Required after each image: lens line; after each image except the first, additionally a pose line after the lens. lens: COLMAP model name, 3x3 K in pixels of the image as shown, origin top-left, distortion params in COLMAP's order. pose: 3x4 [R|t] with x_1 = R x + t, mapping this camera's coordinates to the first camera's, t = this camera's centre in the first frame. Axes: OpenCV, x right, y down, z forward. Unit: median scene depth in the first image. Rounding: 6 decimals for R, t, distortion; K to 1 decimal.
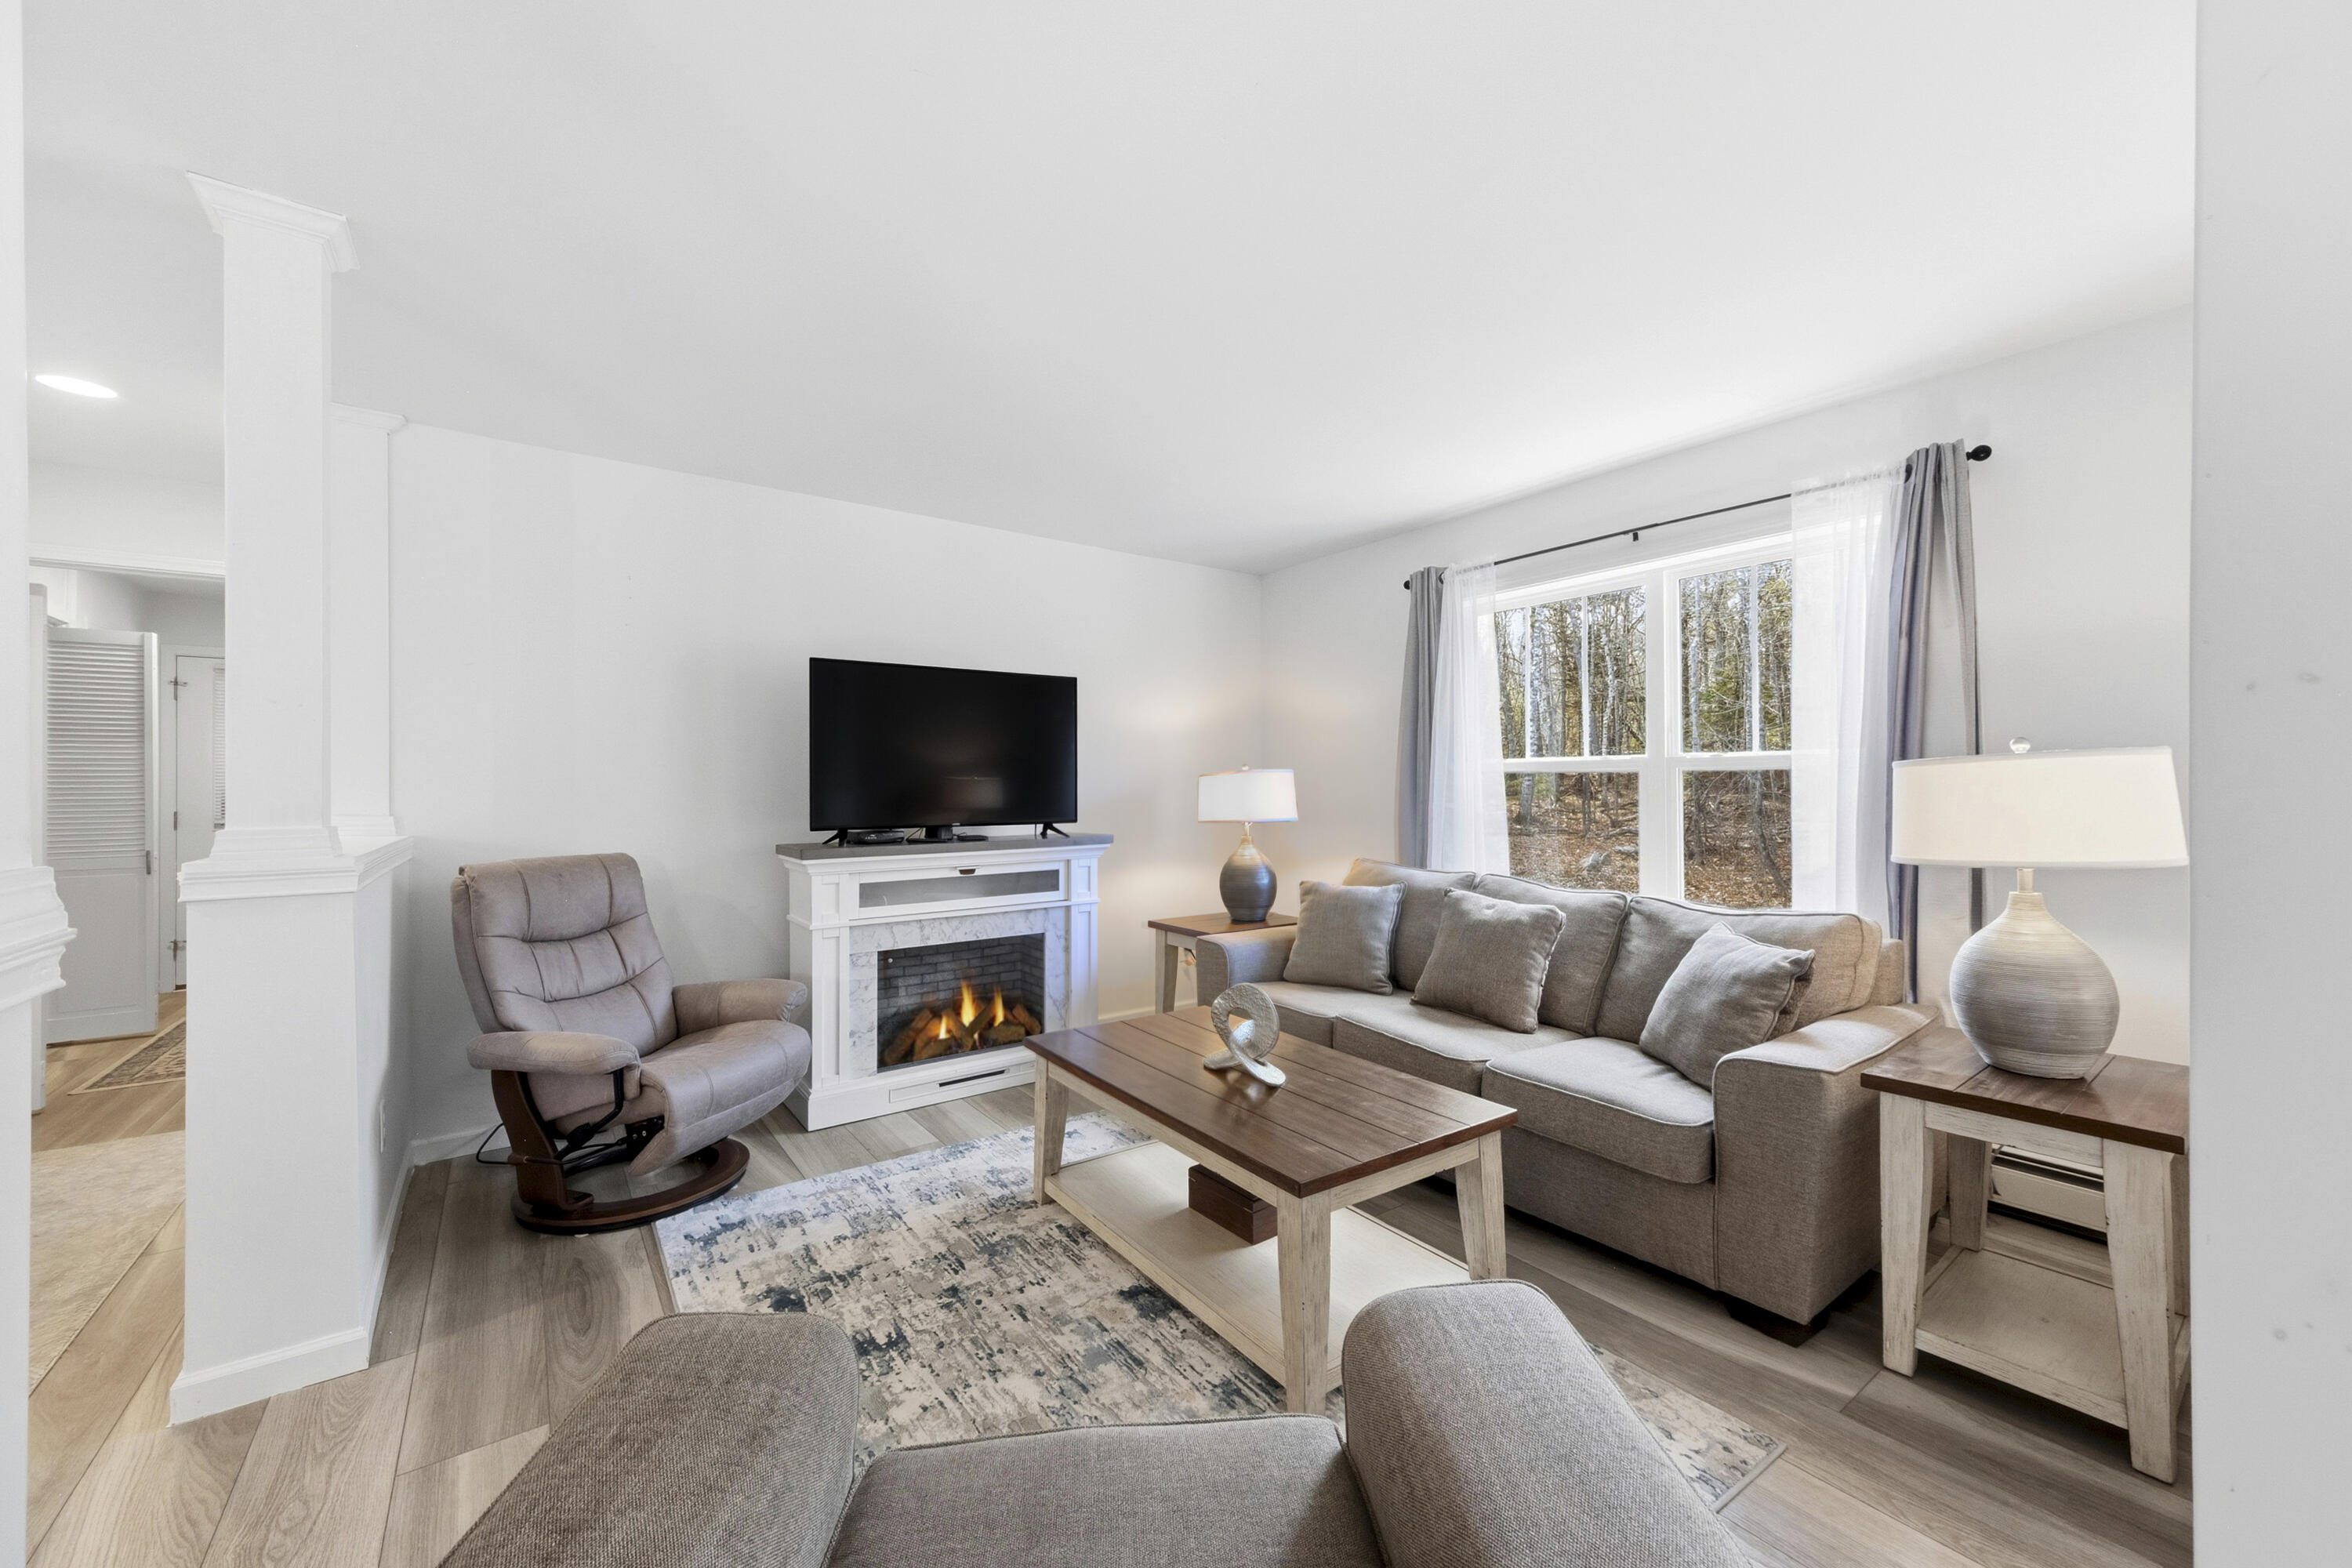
lens RADIAL K [[909.3, 0, 1180.1], [0, 909.3, 792.1], [0, 0, 1]] dist [0.000733, 0.000067]
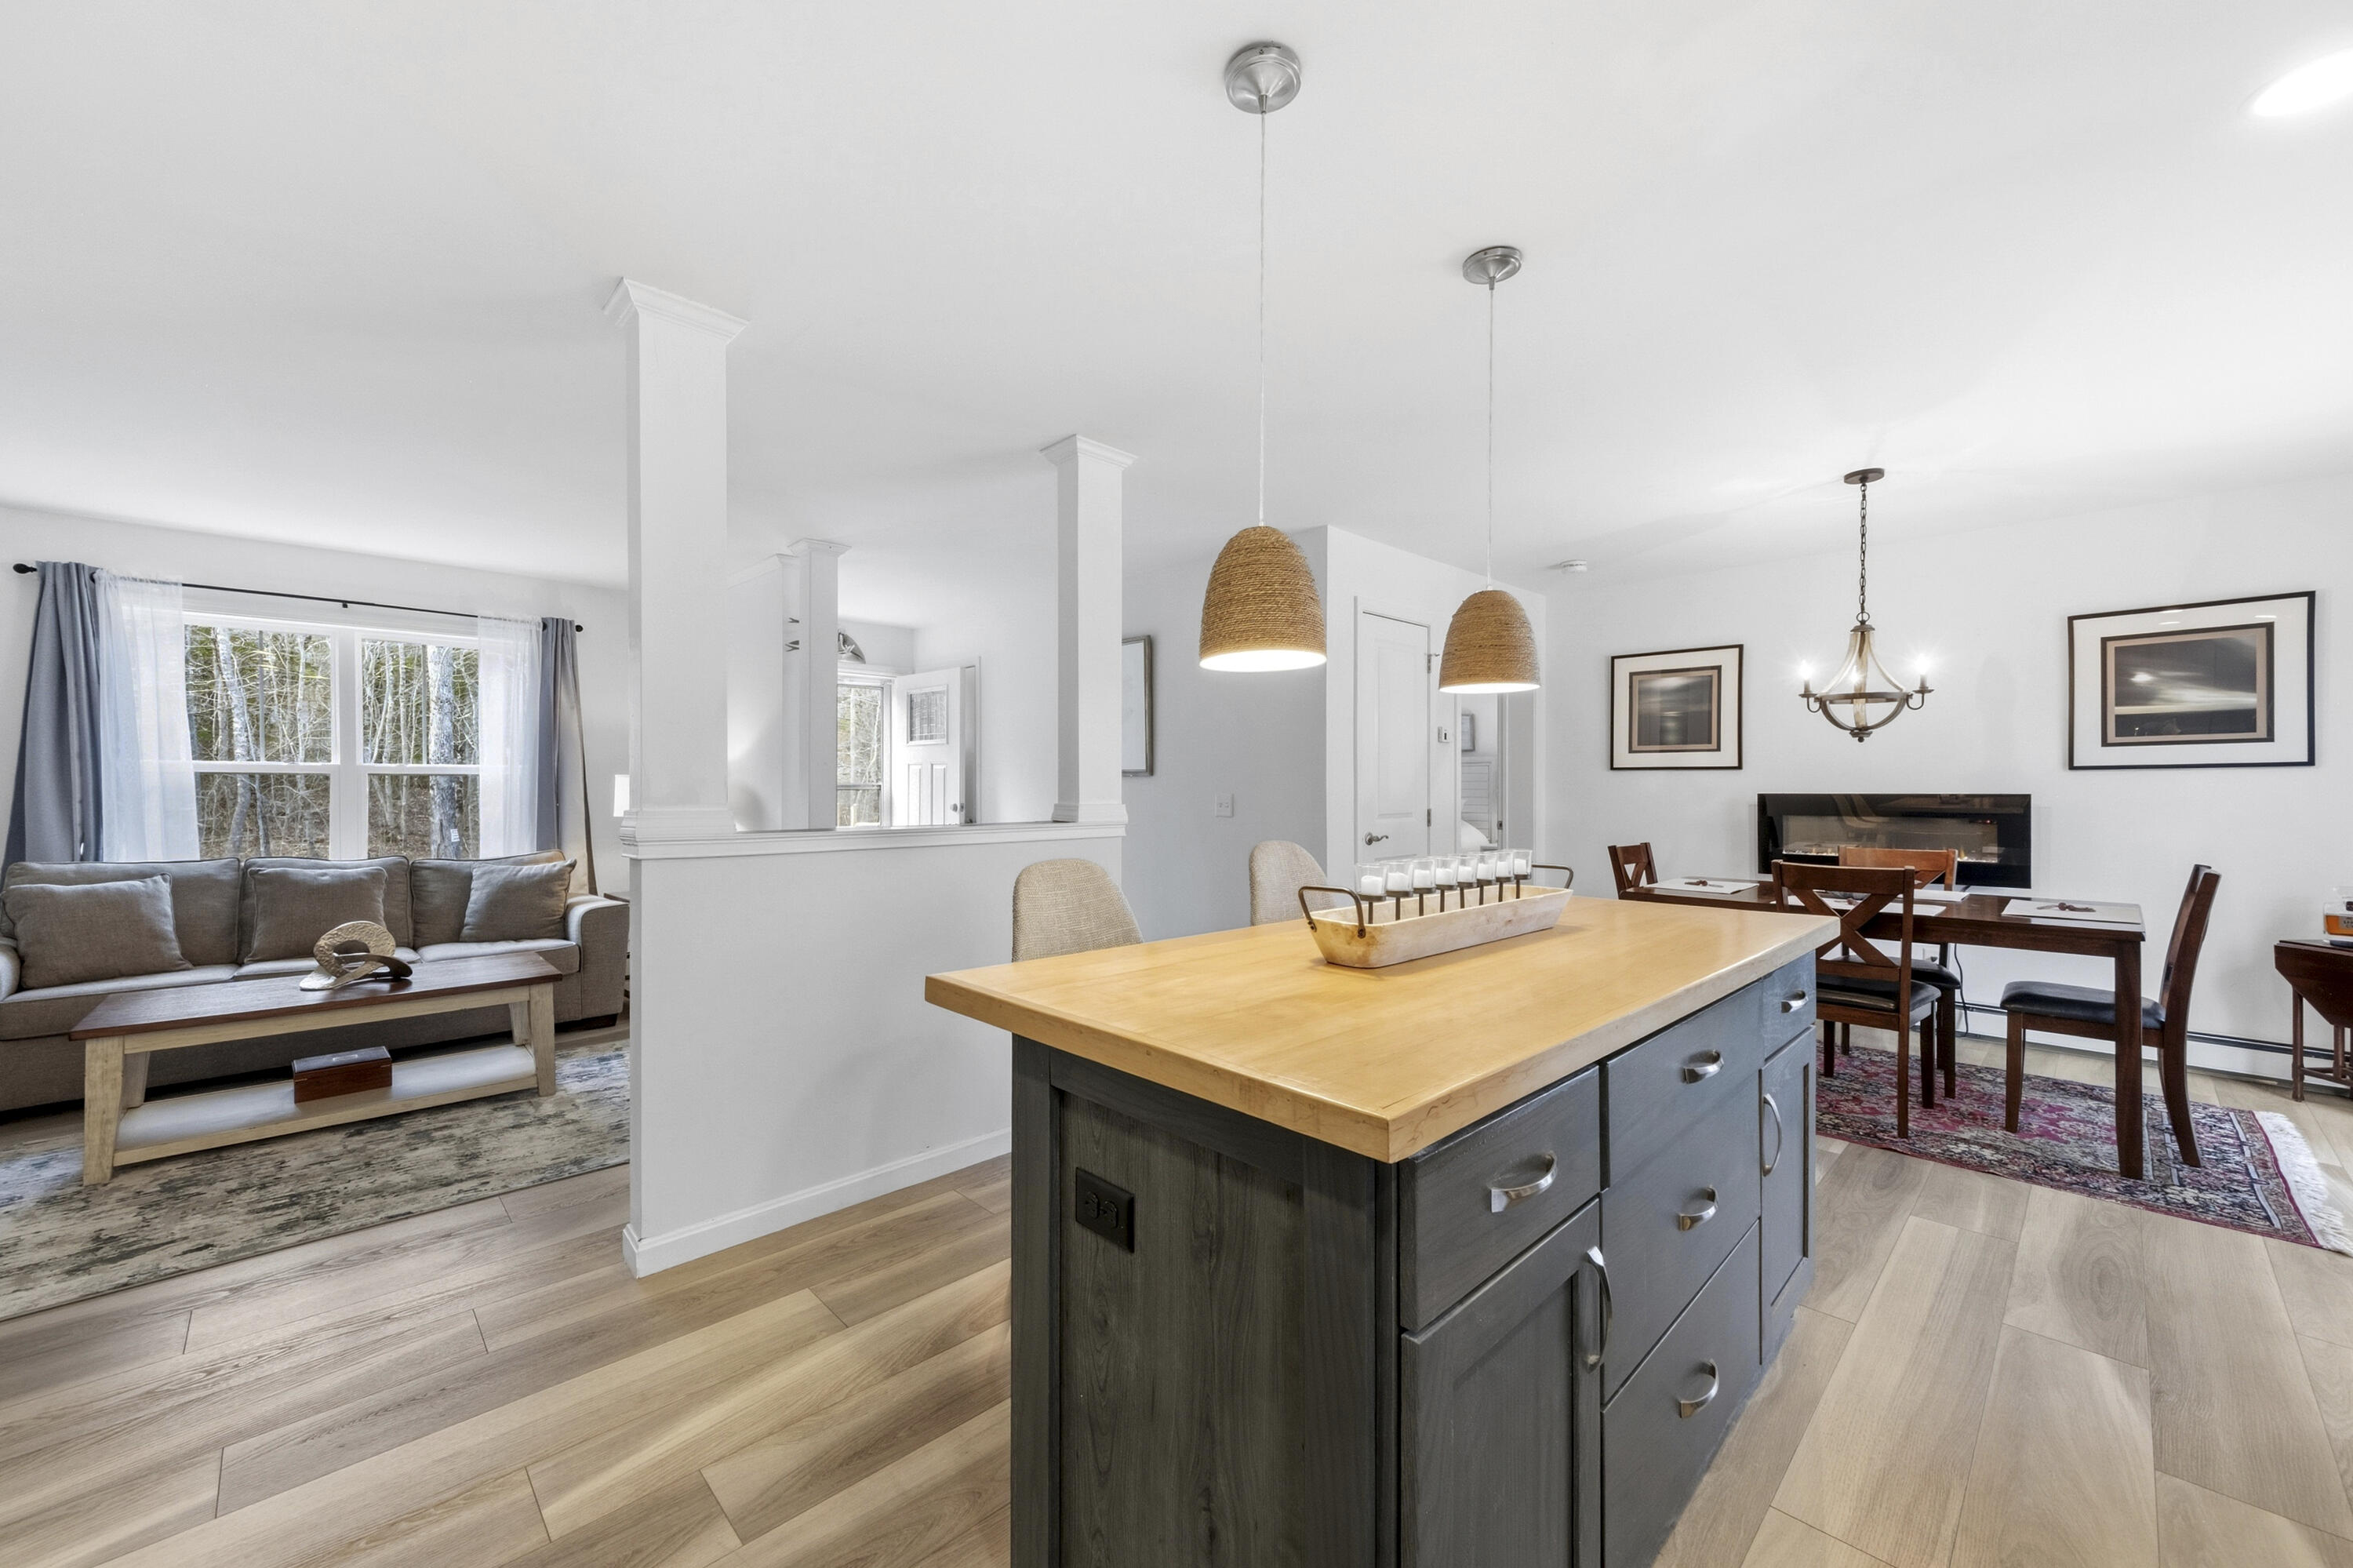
lens RADIAL K [[909.7, 0, 1180.6], [0, 909.7, 792.1], [0, 0, 1]] dist [0.000733, 0.000067]
pose [[-0.138537, -0.003506, 0.990351, -1.363007], [0.001594, 0.999992, 0.003763, 0.001904], [-0.990356, 0.002100, -0.138530, -0.085546]]
